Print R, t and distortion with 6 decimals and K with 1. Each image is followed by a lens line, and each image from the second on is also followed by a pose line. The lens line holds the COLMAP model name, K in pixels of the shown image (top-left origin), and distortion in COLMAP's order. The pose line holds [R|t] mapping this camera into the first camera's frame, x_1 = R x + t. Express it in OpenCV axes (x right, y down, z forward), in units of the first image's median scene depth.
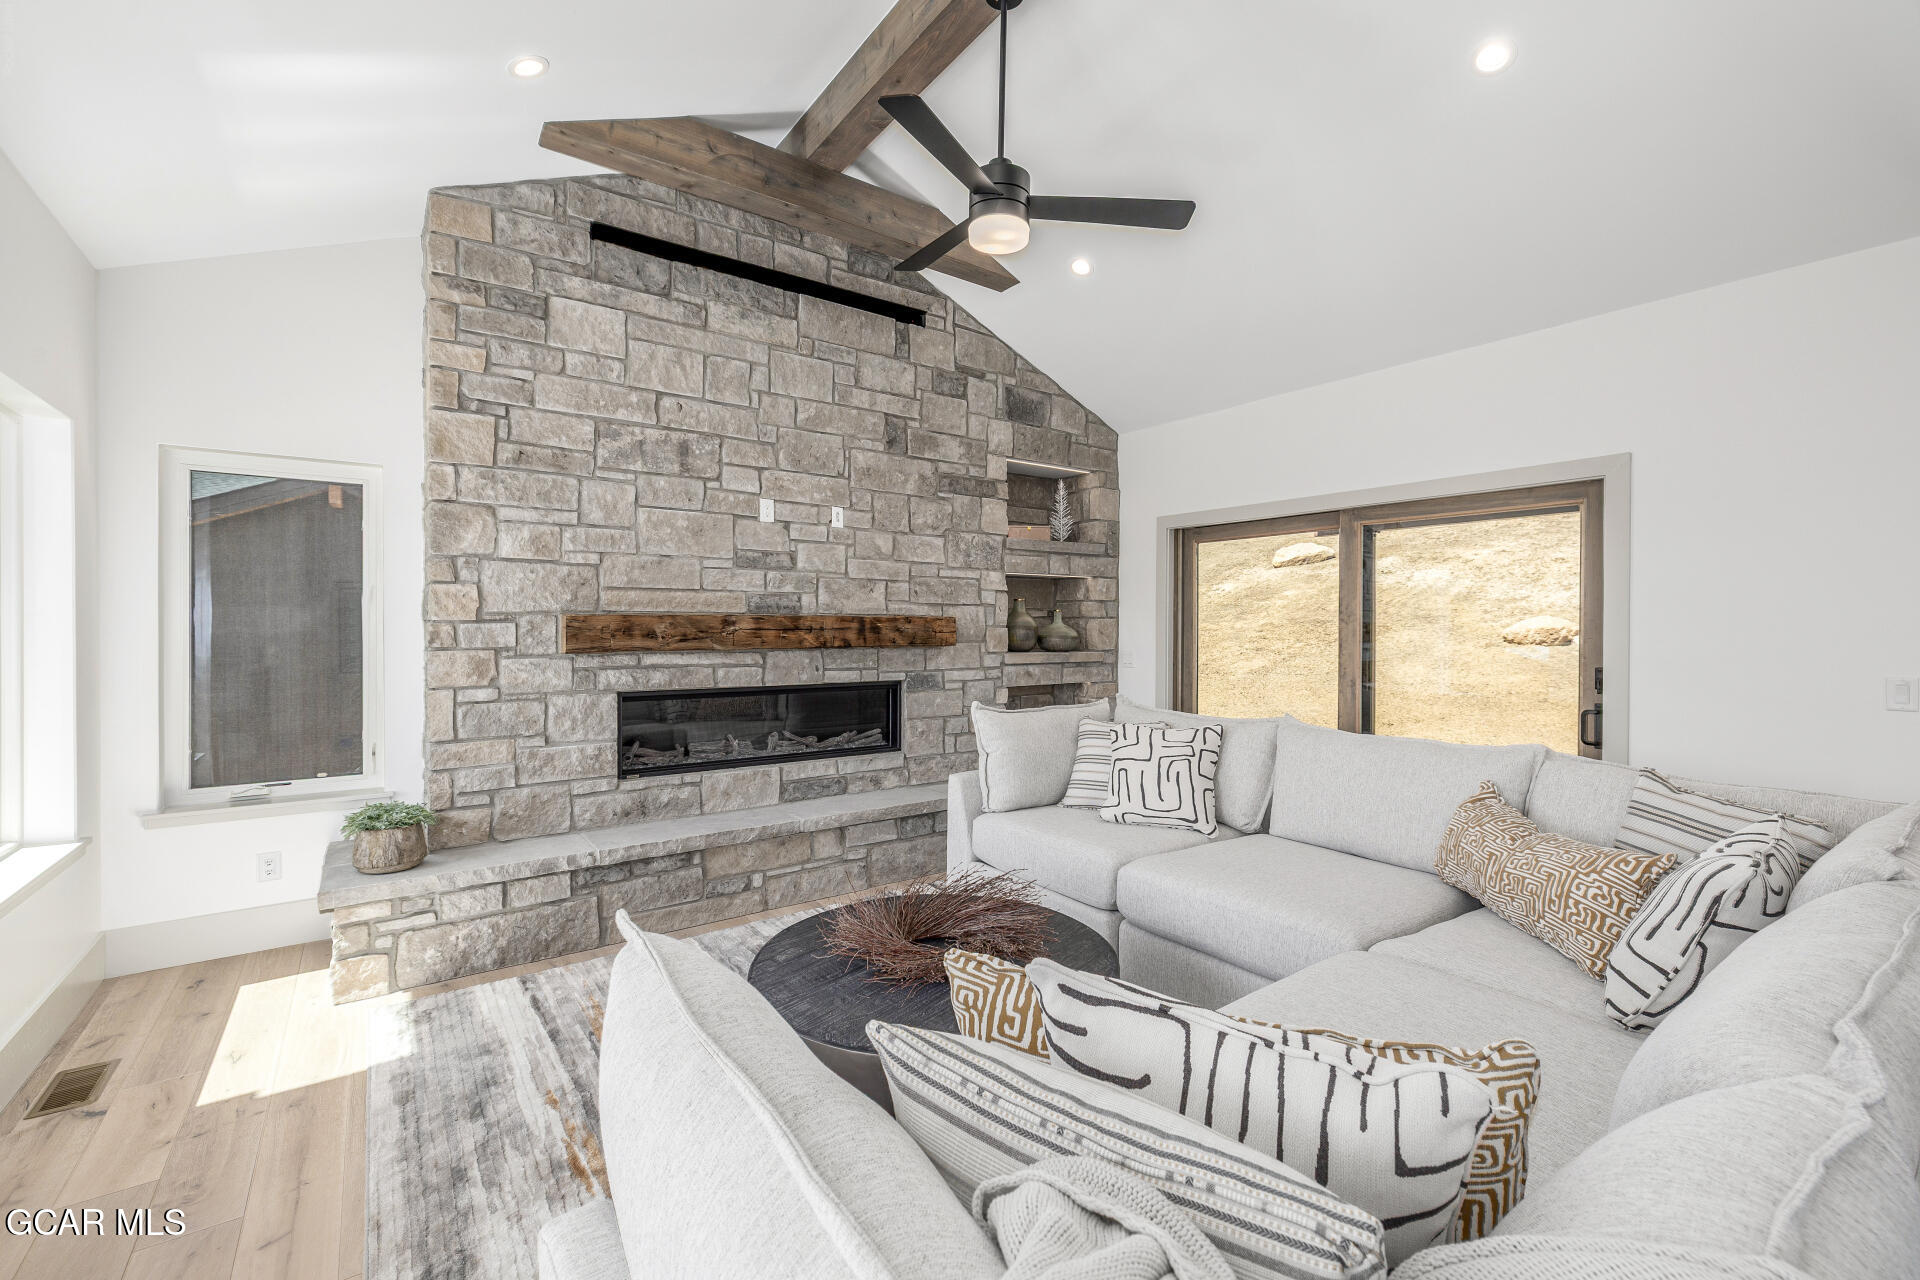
lens RADIAL K [[805.1, 0, 960.1], [0, 805.1, 628.7], [0, 0, 1]] dist [-0.000619, -0.000029]
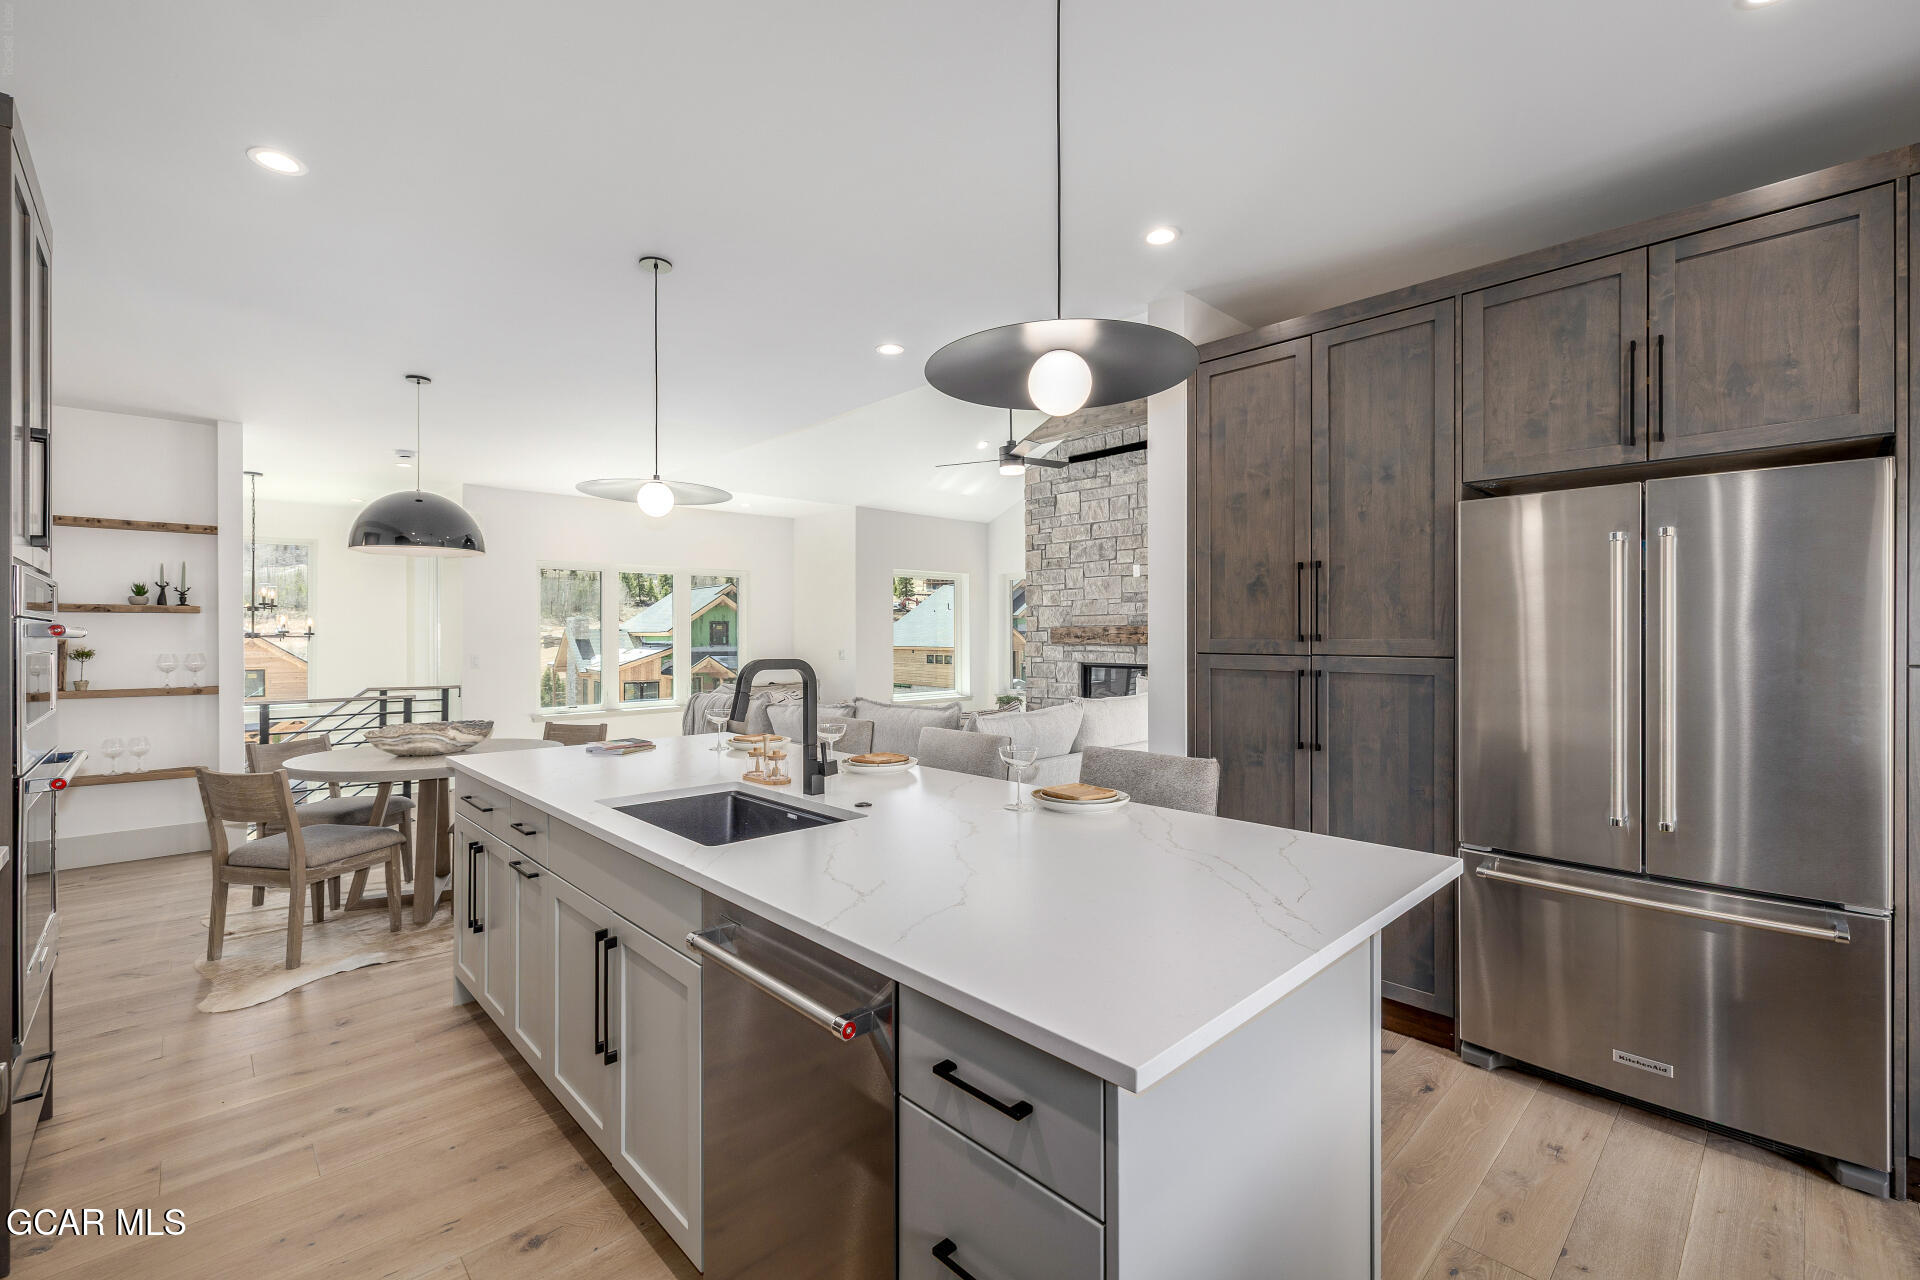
lens RADIAL K [[805.1, 0, 969.4], [0, 805.1, 633.6], [0, 0, 1]] dist [-0.000619, -0.000029]
pose [[0.141621, -0.004629, -0.989910, 1.608711], [0.001569, 0.999989, -0.004452, 0.008370], [0.989920, -0.000922, 0.141626, 0.355903]]
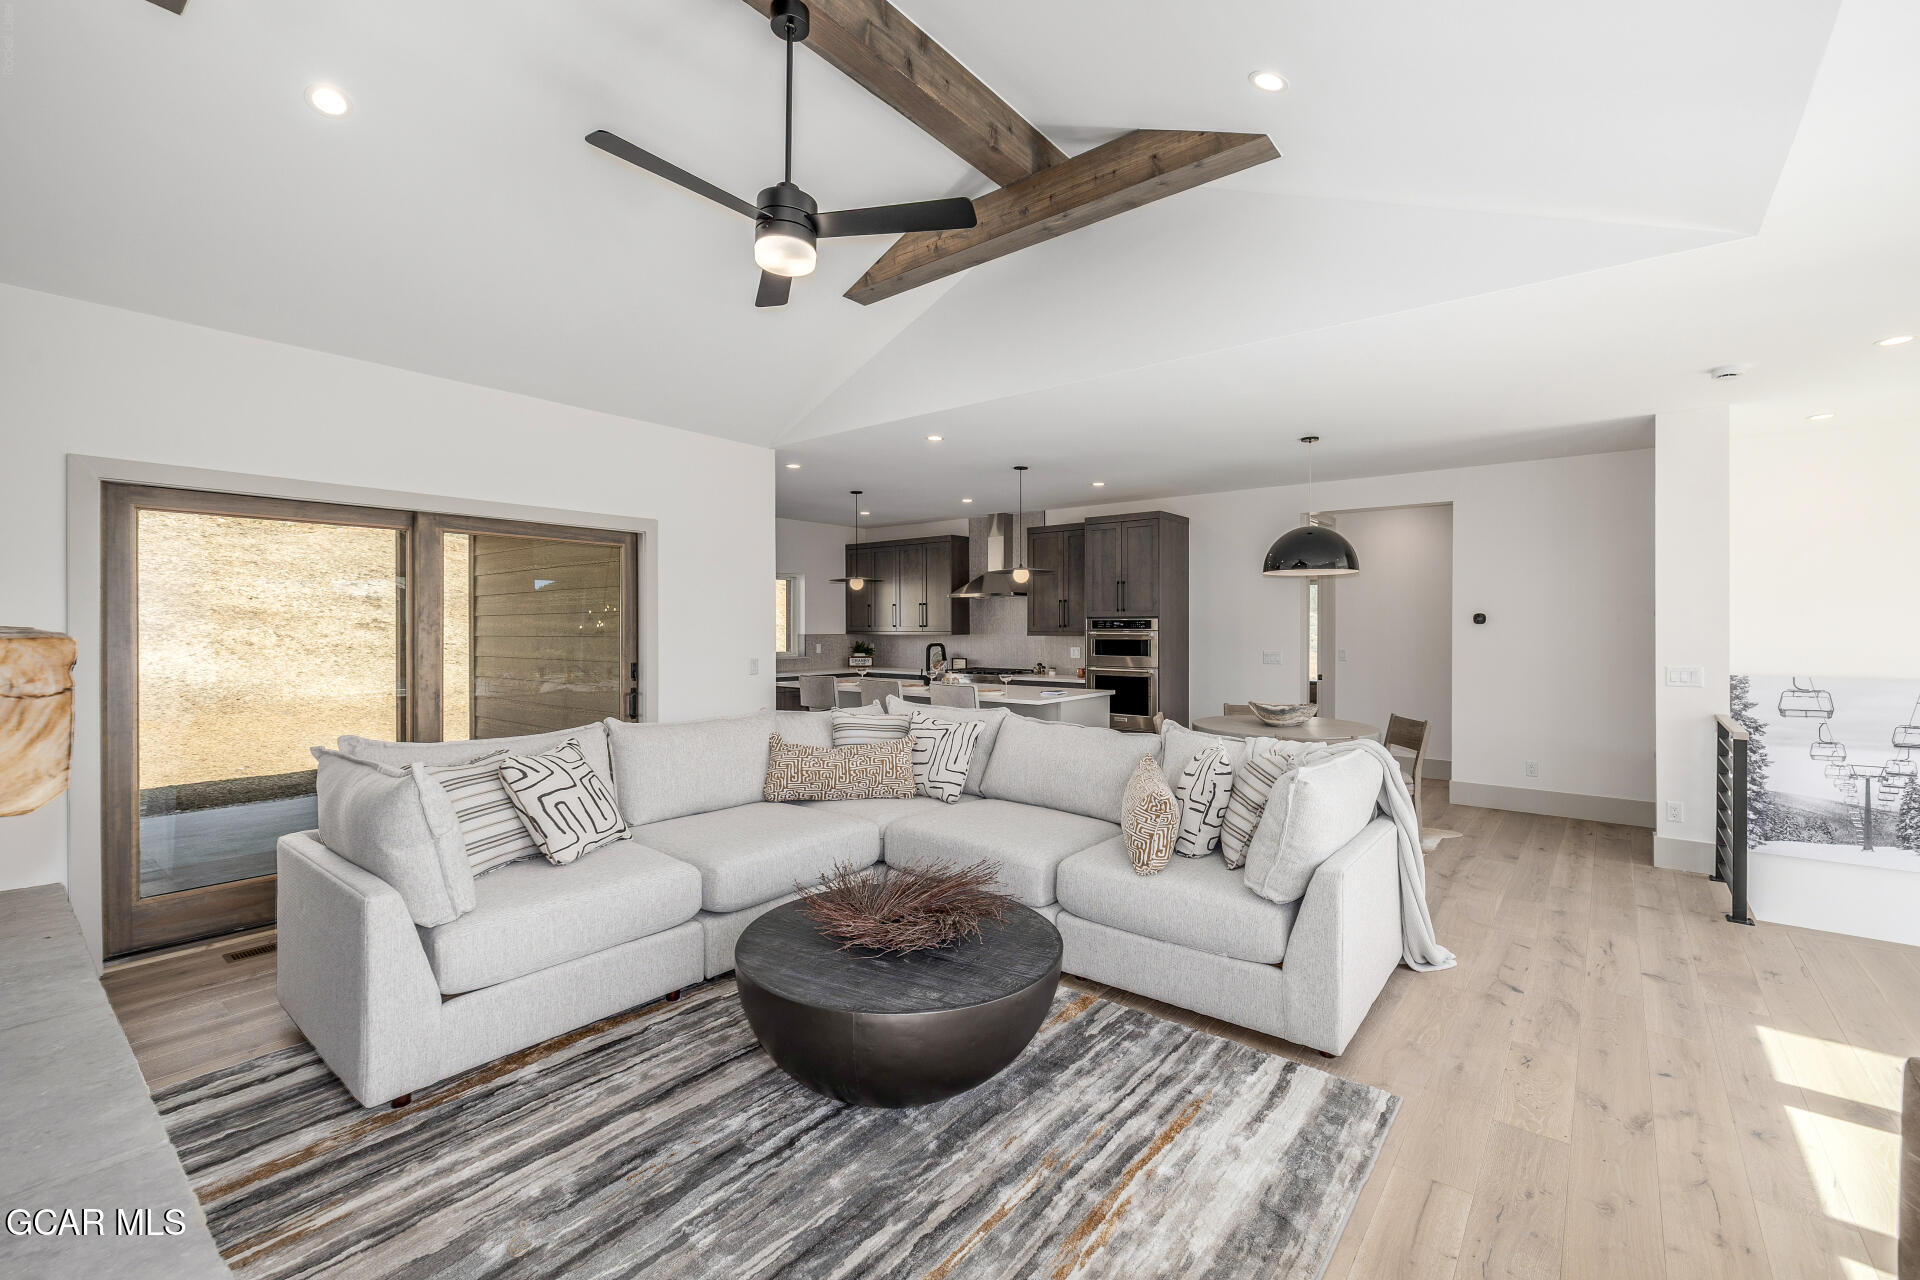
lens RADIAL K [[805.1, 0, 961.0], [0, 805.1, 634.2], [0, 0, 1]] dist [-0.000619, -0.000029]
pose [[-0.262015, -0.013231, 0.964973, -0.660810], [0.001032, 0.999902, 0.013990, -0.019444], [-0.965063, 0.004661, -0.261976, 0.697179]]
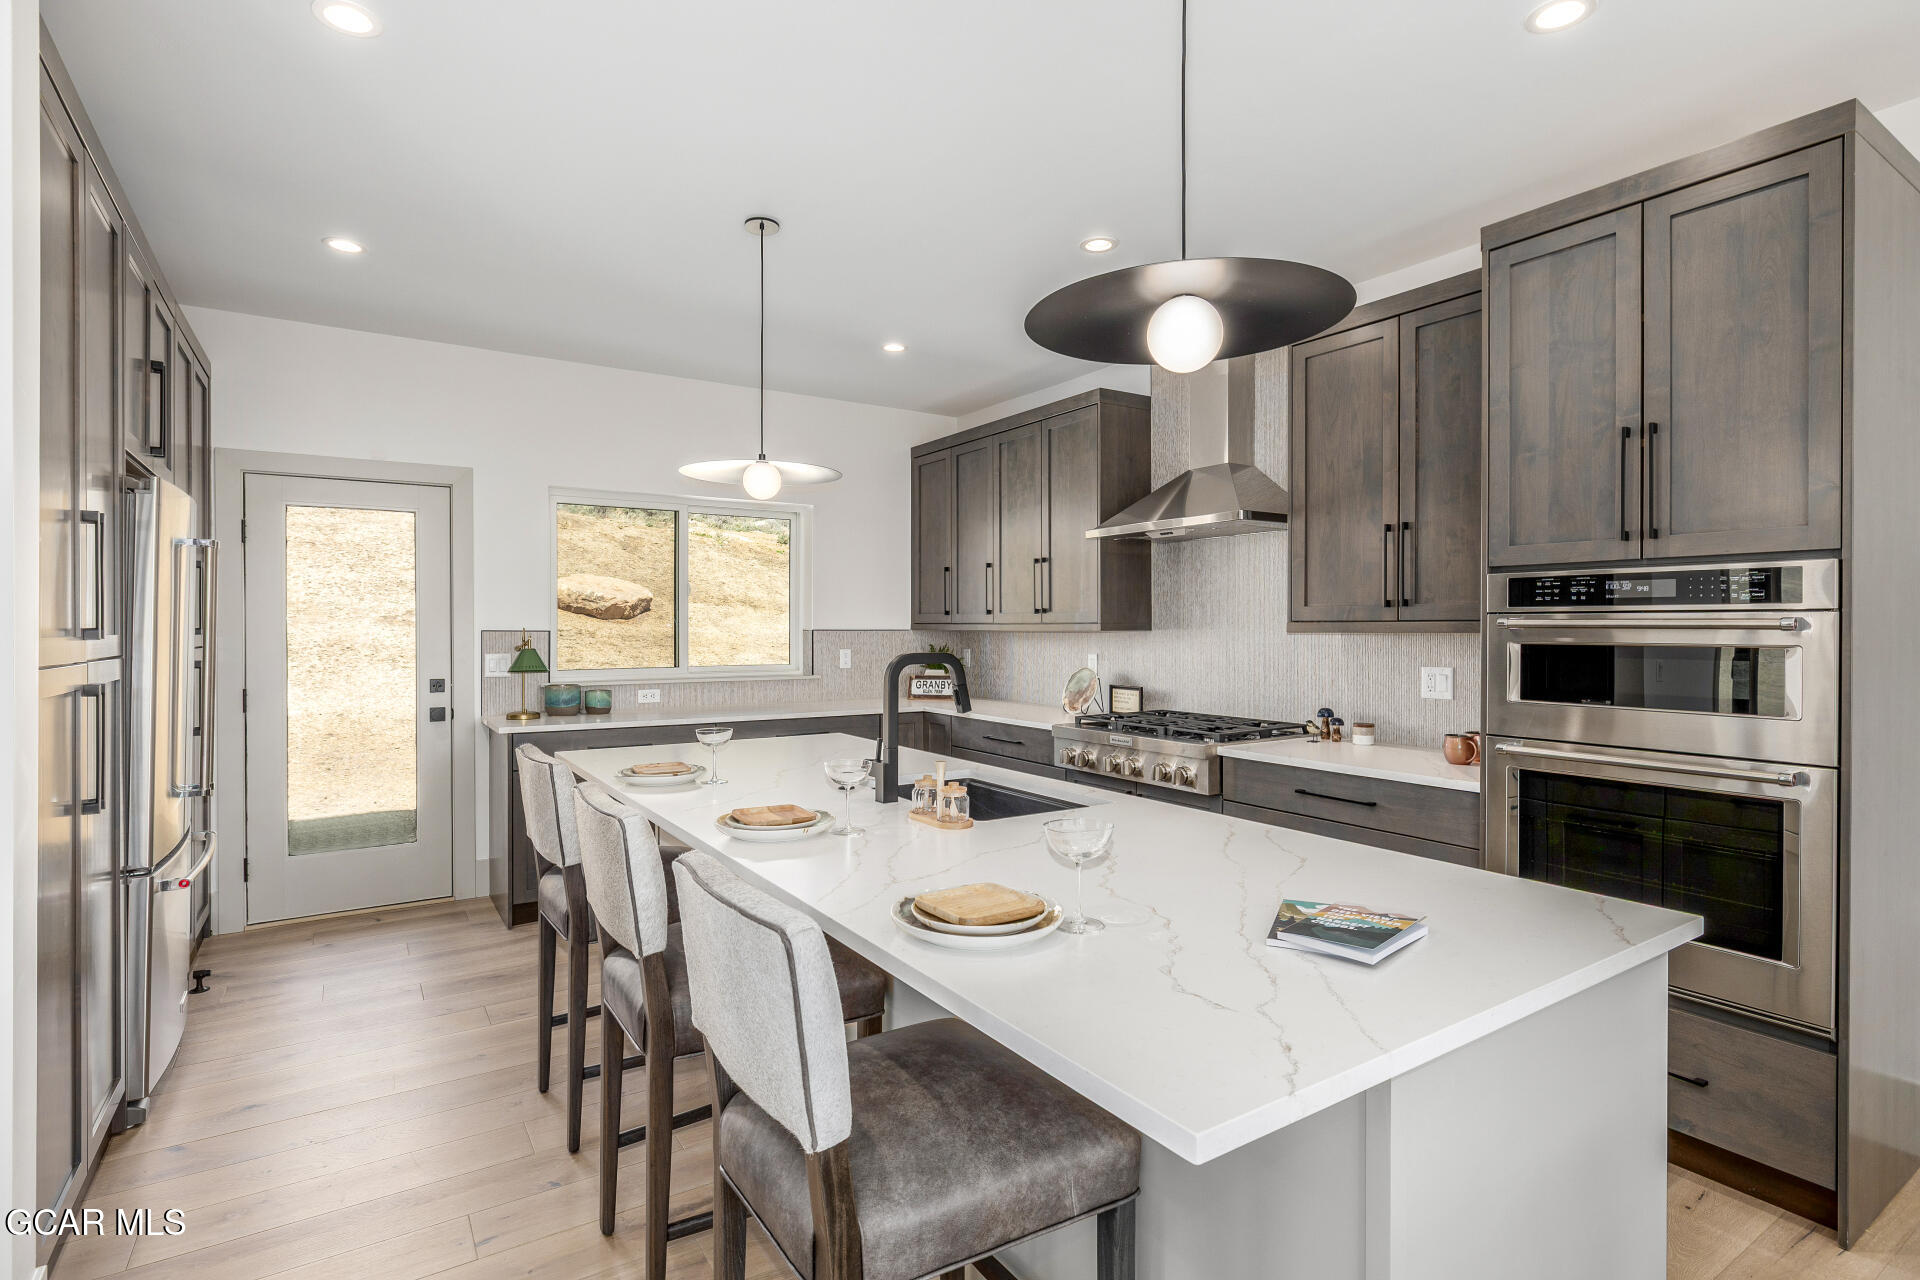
lens RADIAL K [[922.7, 0, 961.8], [0, 922.7, 631.8], [0, 0, 1]] dist [-0.008842, 0.004211]
pose [[0.041449, -0.008235, 0.999107, 0.469894], [0.001123, 0.999966, 0.008196, 0.006143], [-0.999140, 0.000783, 0.041456, 0.239586]]
